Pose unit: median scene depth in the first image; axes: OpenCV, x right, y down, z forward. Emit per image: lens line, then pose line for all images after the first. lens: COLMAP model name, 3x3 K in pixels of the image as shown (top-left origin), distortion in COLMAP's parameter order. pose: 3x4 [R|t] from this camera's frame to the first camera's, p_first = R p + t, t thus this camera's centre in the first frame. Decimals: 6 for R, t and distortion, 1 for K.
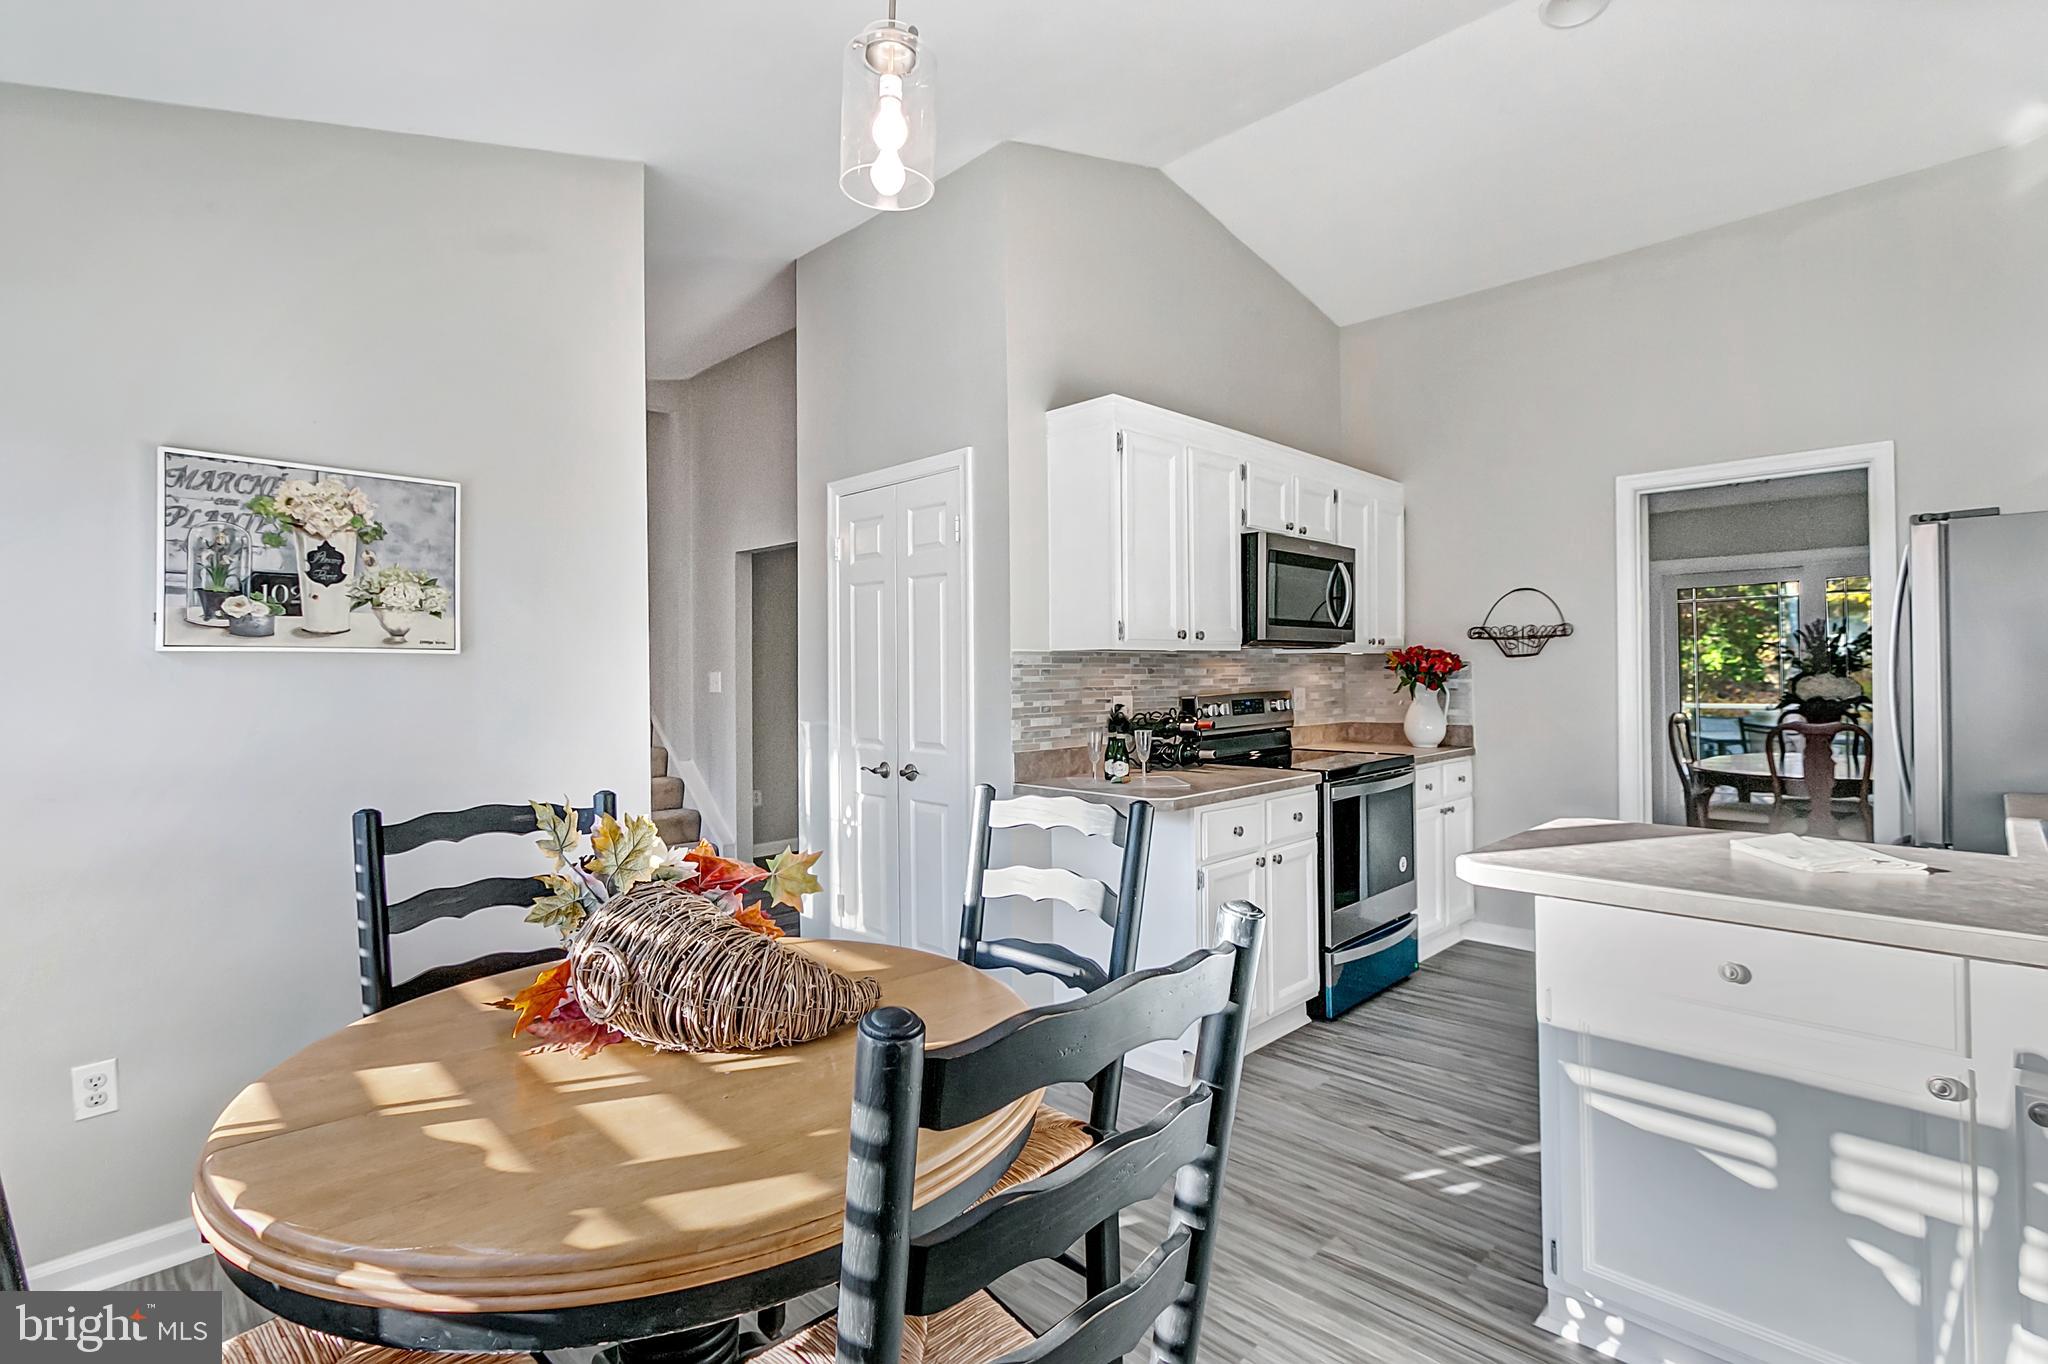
lens RADIAL K [[967.3, 0, 997.3], [0, 967.3, 668.1], [0, 0, 1]] dist [-0.000502, -0.000473]
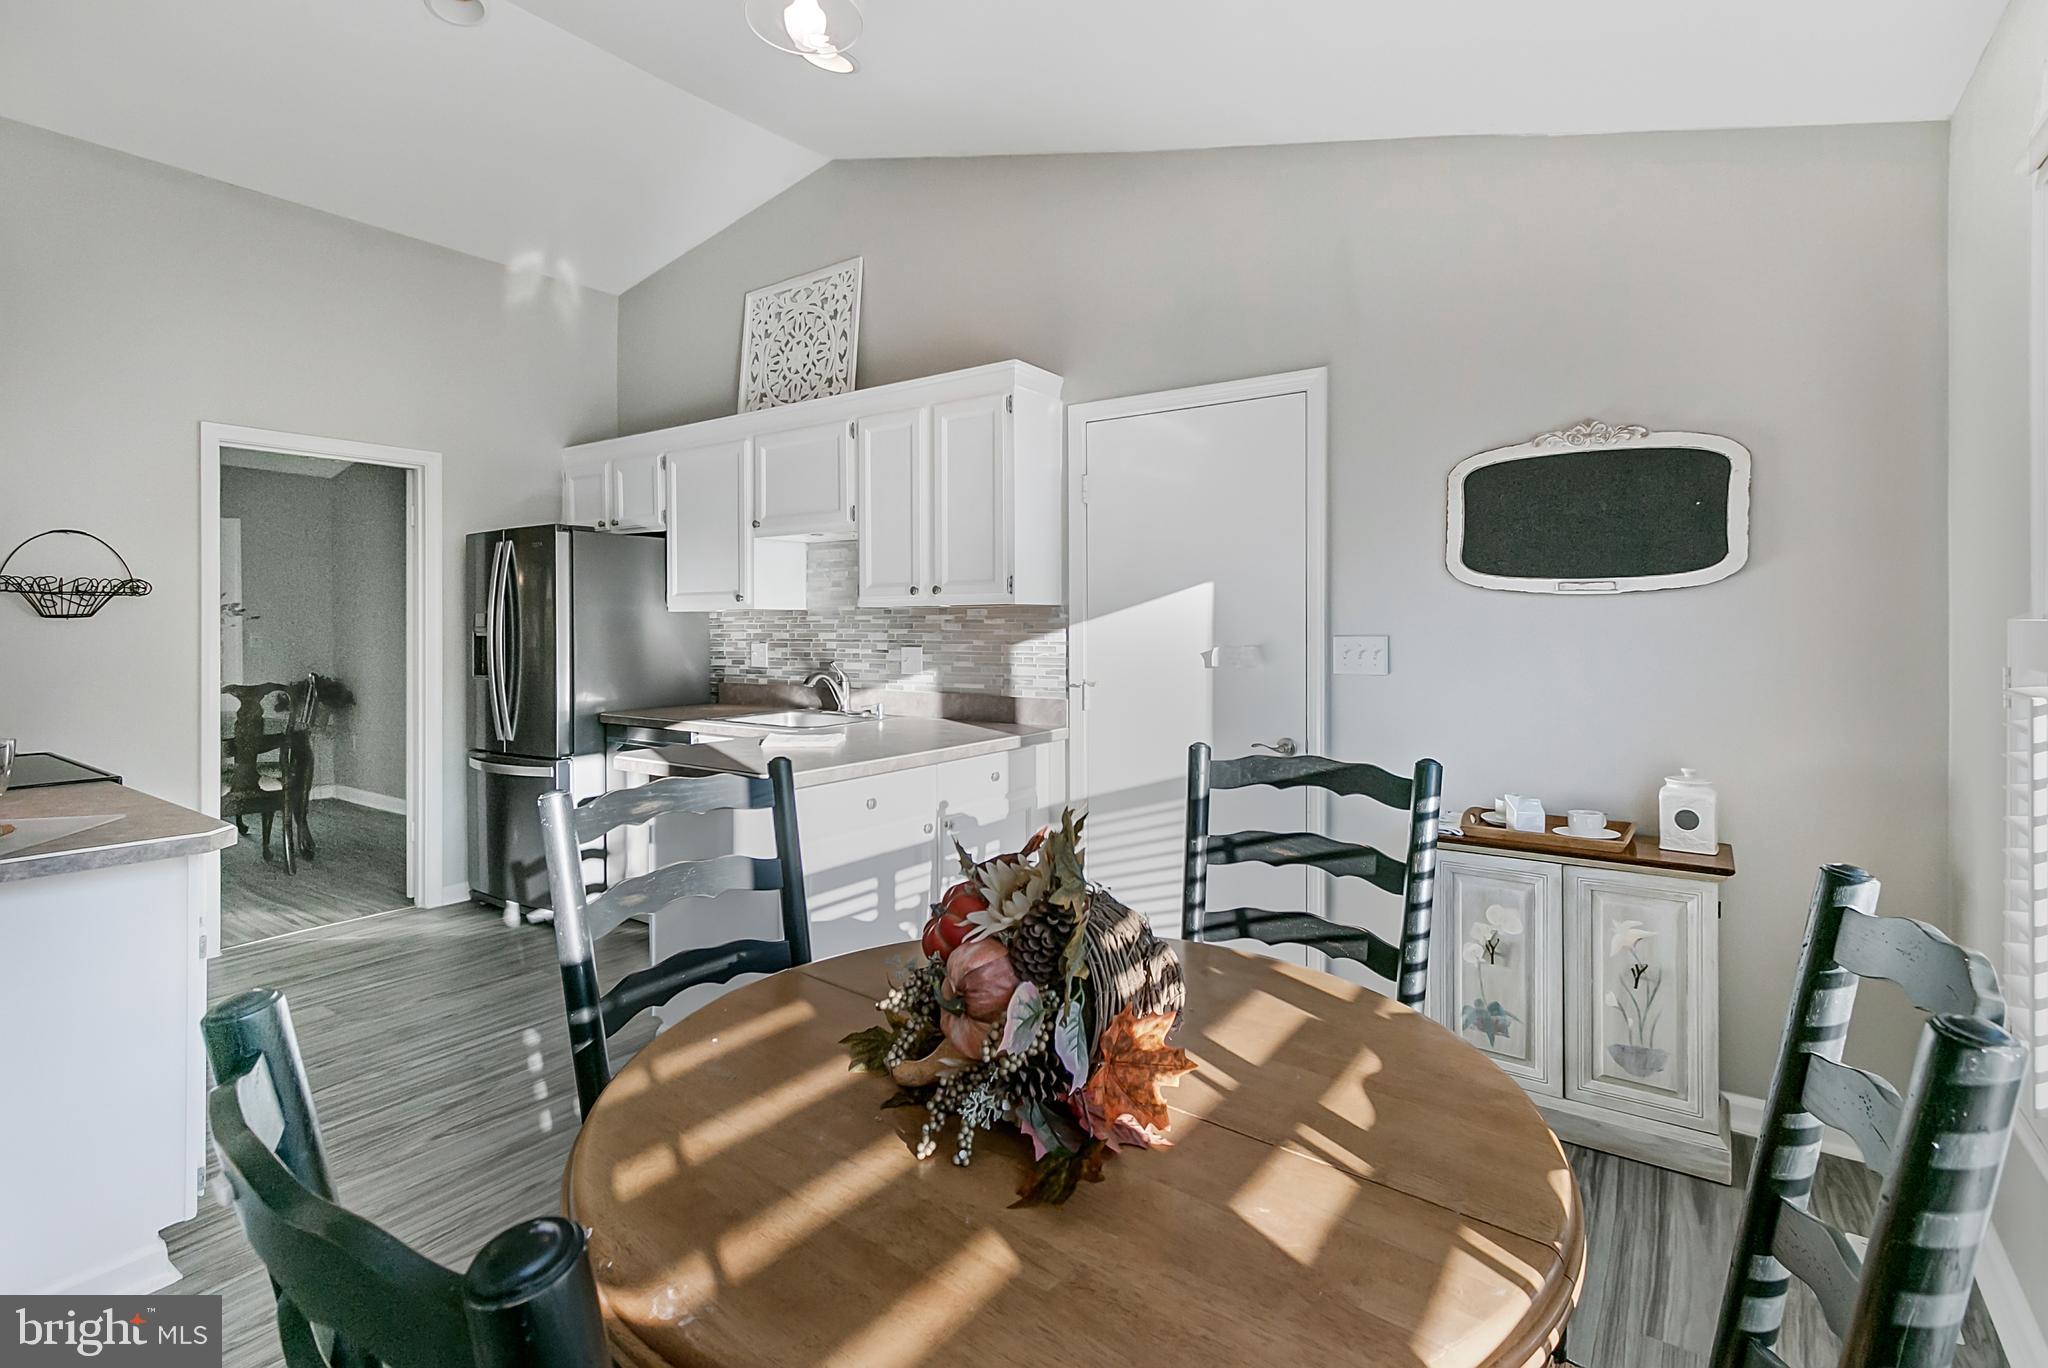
lens RADIAL K [[960.7, 0, 1022.8], [0, 960.7, 625.6], [0, 0, 1]] dist [0.003338, 0.000932]
pose [[-0.186410, 0.010873, 0.982412, -0.414456], [0.000984, 0.999940, -0.010880, 0.005043], [-0.982472, -0.001061, -0.186410, 0.433420]]
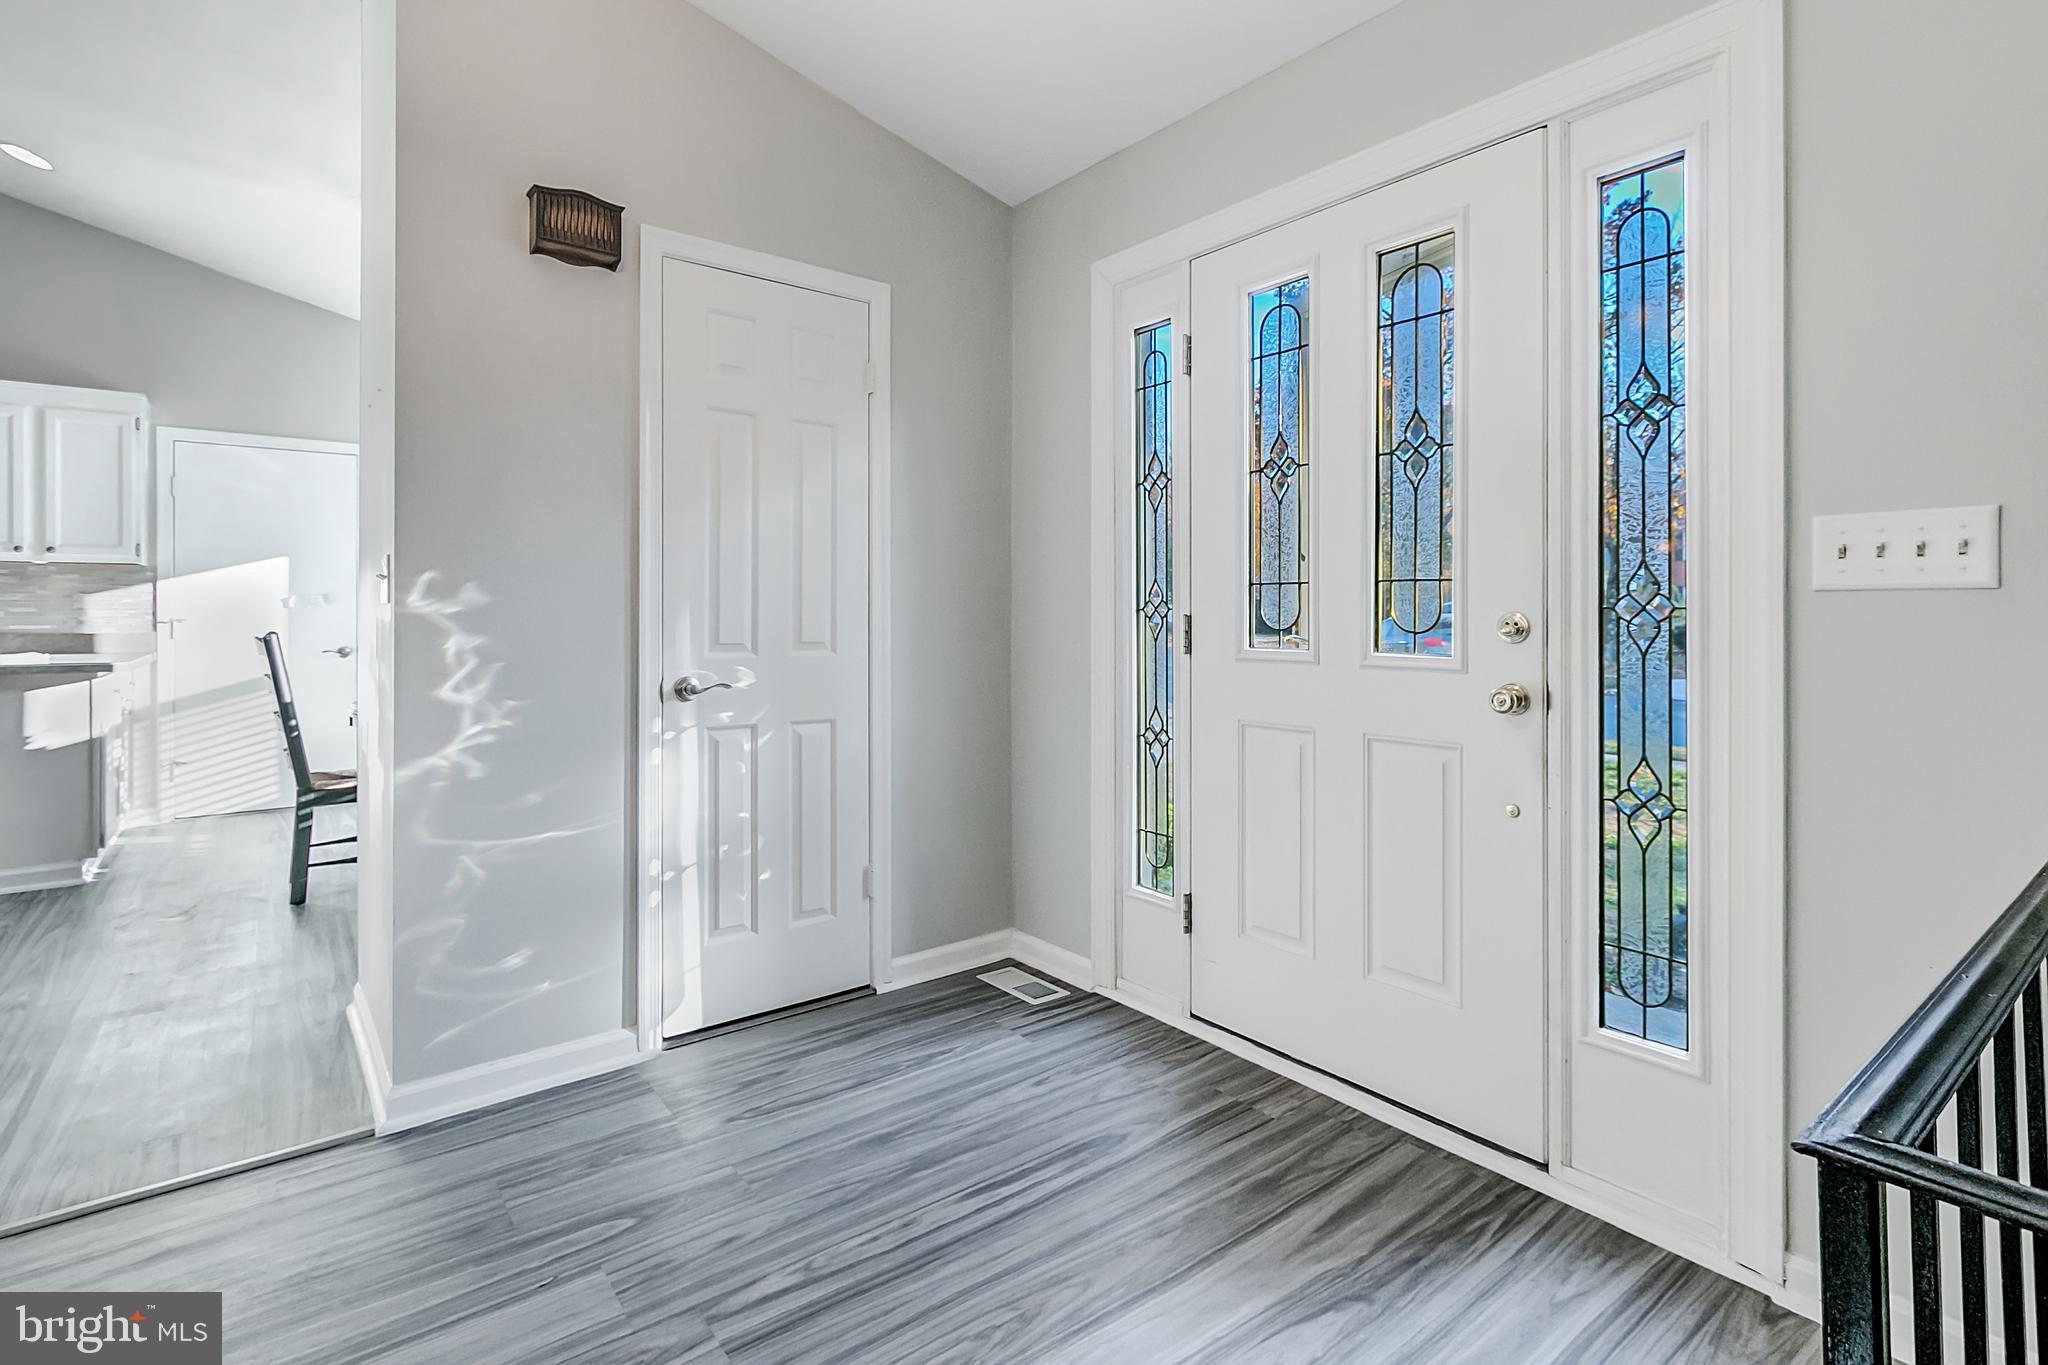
lens RADIAL K [[996.5, 0, 1018.7], [0, 996.5, 611.8], [0, 0, 1]] dist [-0.003149, -0.000920]
pose [[-0.994333, 0.012260, 0.105600, -0.814265], [0.011787, 0.999918, -0.005100, 0.057467], [-0.105654, -0.003827, -0.994396, 1.420544]]
